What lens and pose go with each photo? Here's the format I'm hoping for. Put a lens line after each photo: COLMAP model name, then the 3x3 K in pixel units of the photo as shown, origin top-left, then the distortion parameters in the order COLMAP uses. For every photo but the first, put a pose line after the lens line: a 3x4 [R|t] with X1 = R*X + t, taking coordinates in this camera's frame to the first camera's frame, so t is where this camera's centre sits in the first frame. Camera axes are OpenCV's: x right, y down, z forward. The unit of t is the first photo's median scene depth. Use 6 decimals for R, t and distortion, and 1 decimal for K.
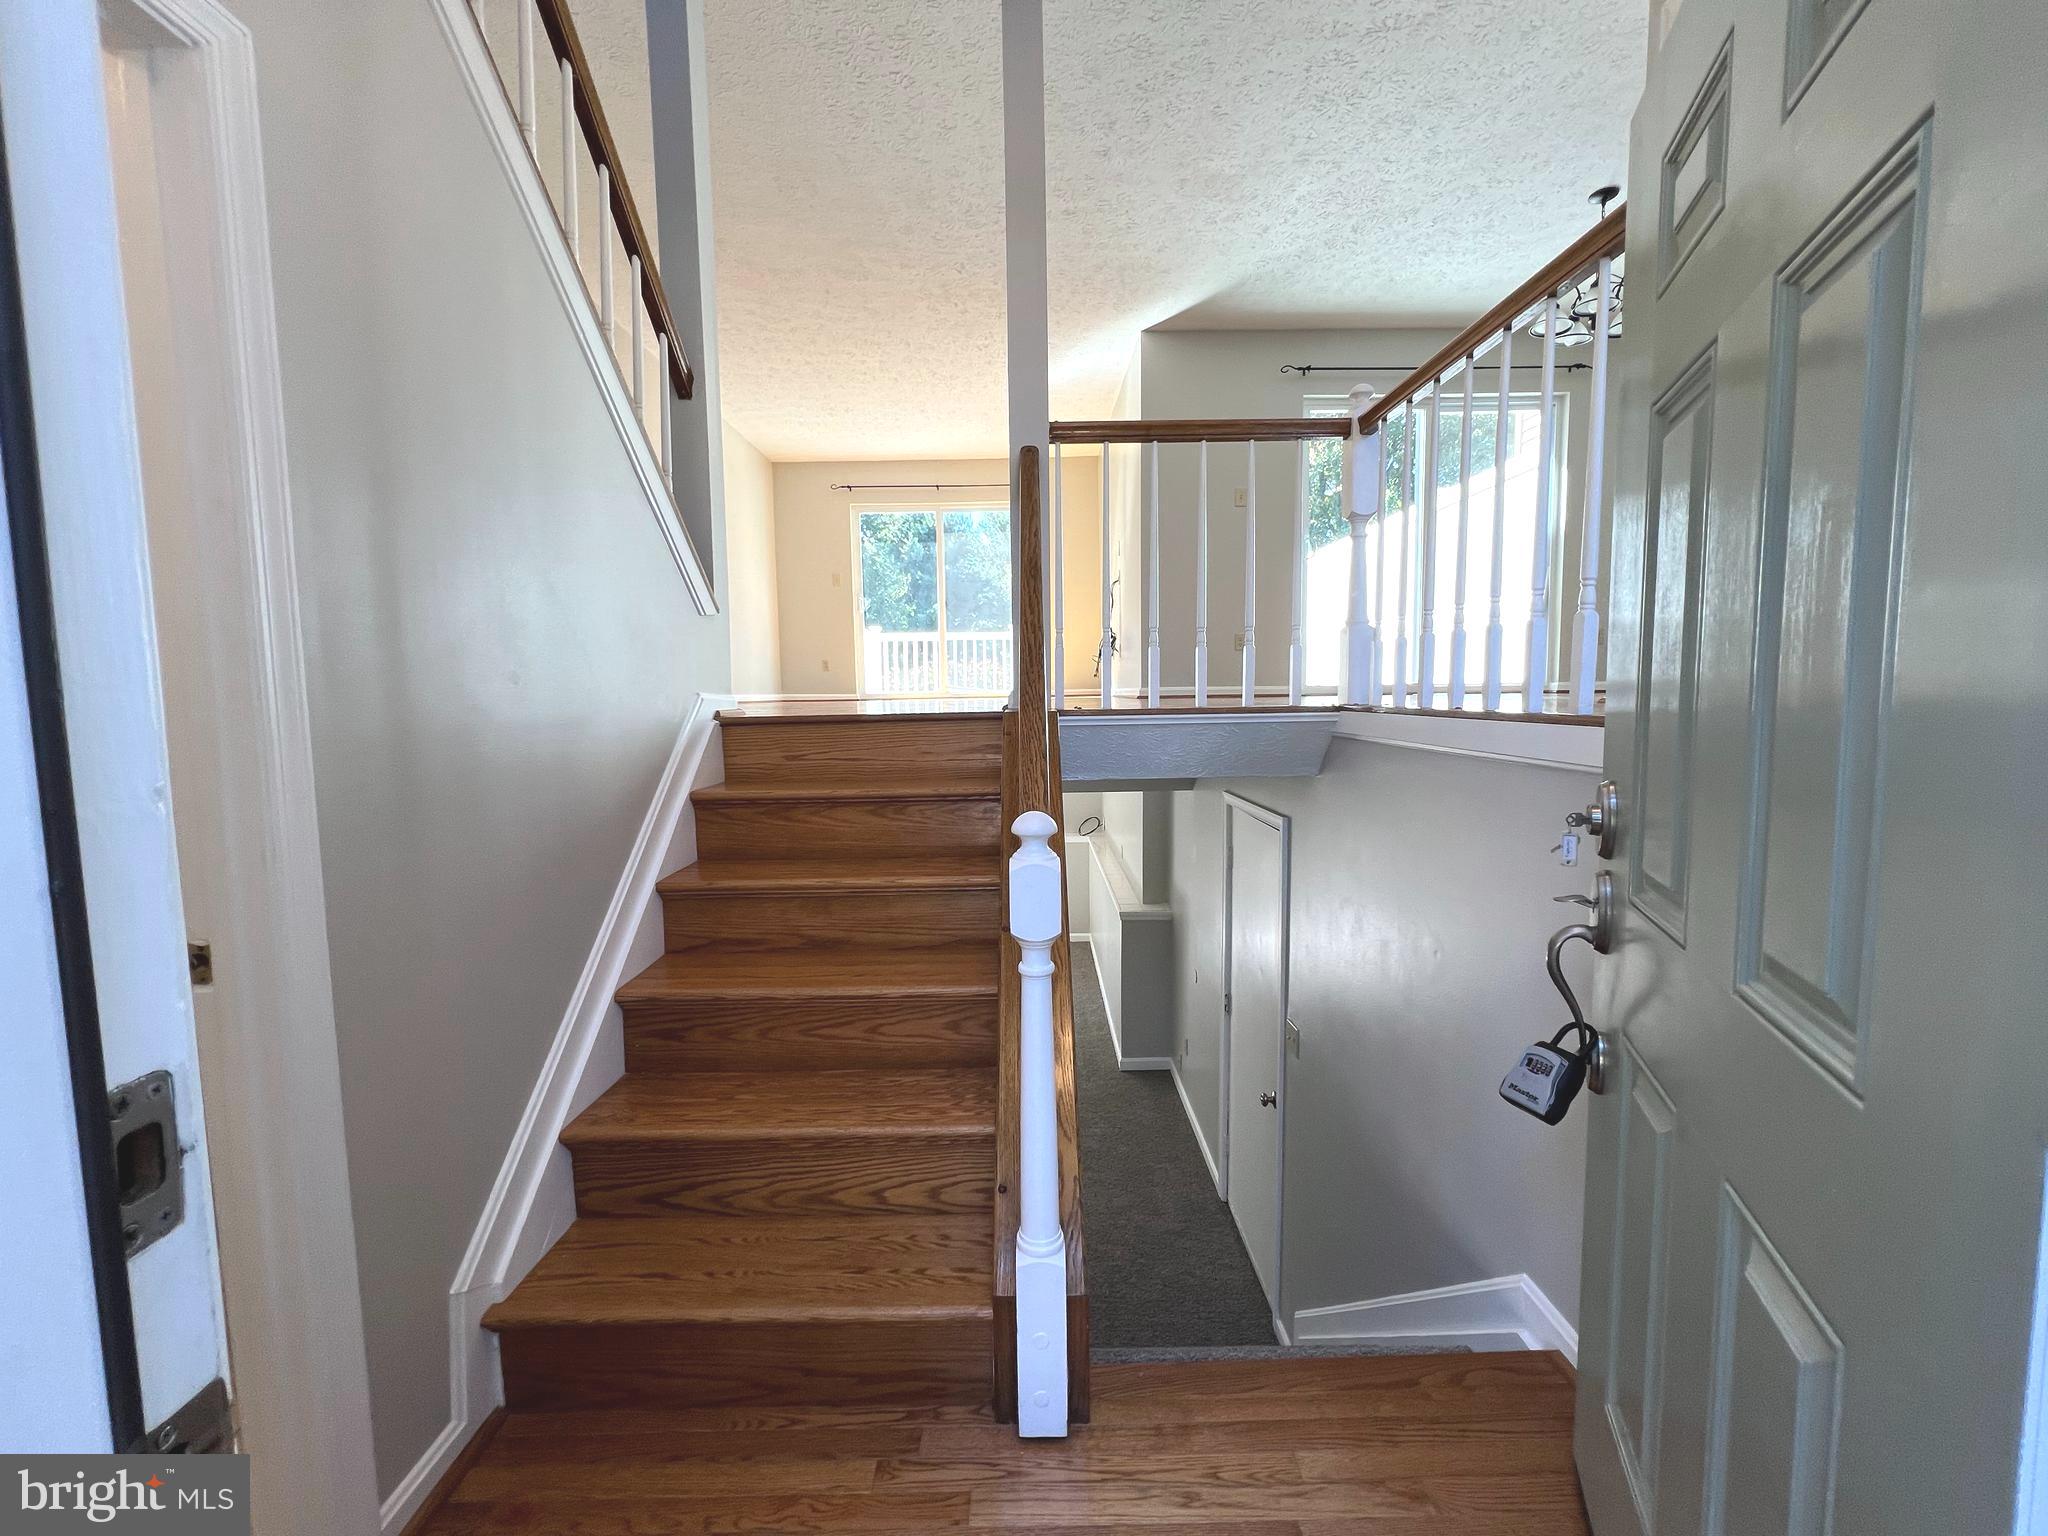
lens RADIAL K [[821.3, 0, 1024.3], [0, 821.3, 760.4], [0, 0, 1]] dist [-0.003426, 0.000572]
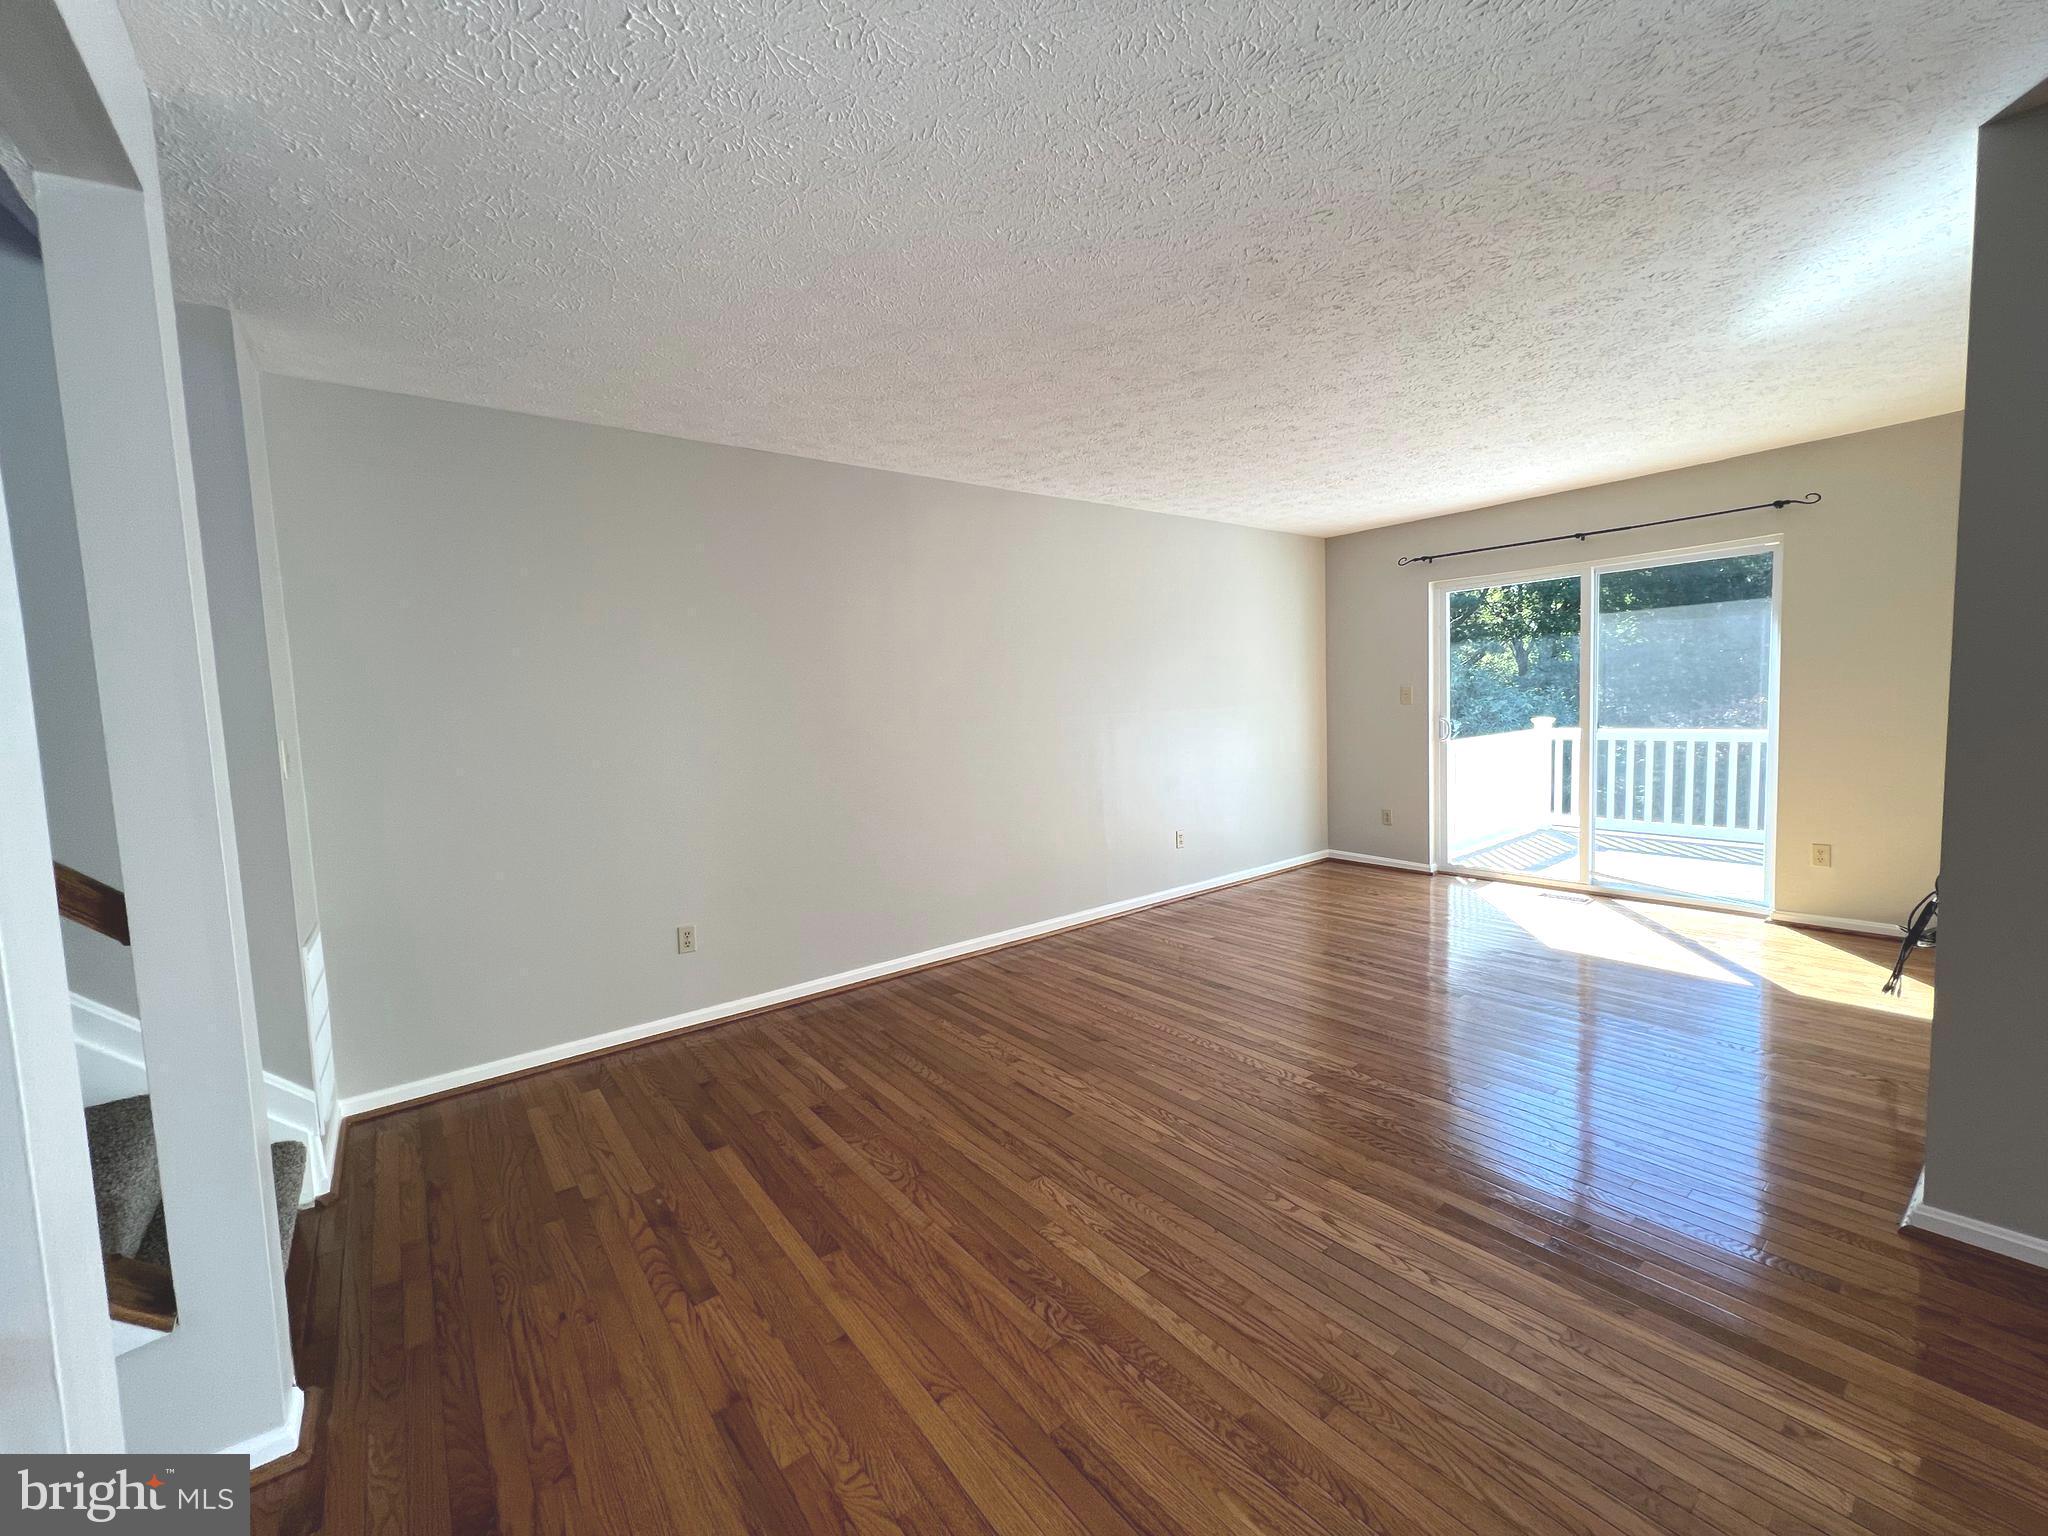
lens RADIAL K [[819.7, 0, 1022.6], [0, 819.7, 764.3], [0, 0, 1]] dist [-0.004605, -0.000057]
pose [[0.615593, 0.053590, -0.786240, 0.113643], [-0.036748, 0.998552, 0.039289, -0.179648], [0.787207, 0.004706, 0.616671, 0.333901]]
